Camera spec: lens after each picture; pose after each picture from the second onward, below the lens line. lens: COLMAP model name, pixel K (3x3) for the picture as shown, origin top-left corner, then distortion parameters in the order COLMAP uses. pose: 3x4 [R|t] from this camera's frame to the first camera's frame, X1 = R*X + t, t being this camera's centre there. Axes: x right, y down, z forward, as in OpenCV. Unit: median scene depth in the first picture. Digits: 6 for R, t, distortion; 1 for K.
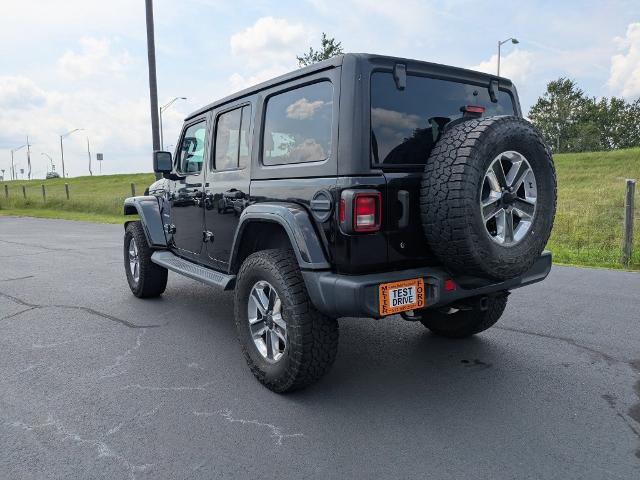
lens RADIAL K [[500.0, 0, 319.5], [0, 500.0, 226.3], [0, 0, 1]] dist [0.034581, -0.004763]
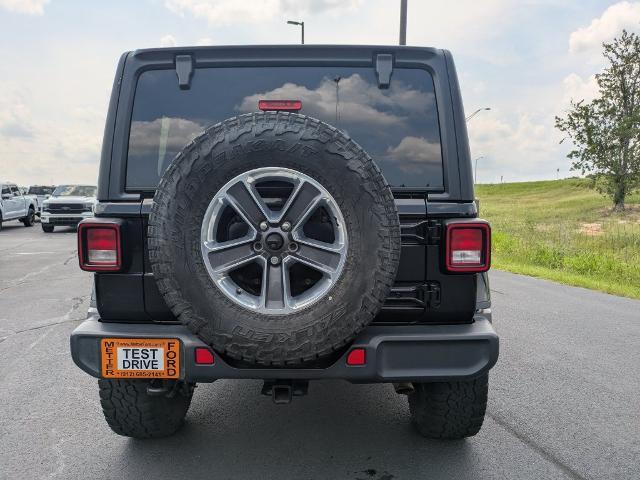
lens RADIAL K [[487.8, 0, 320.0], [0, 487.8, 240.0], [0, 0, 1]] dist [0.011605, -0.000198]
pose [[0.795959, 0.066160, -0.601725, 0.759735], [-0.059537, 0.997746, 0.030947, -0.075815], [0.602416, 0.011192, 0.798104, 0.515924]]
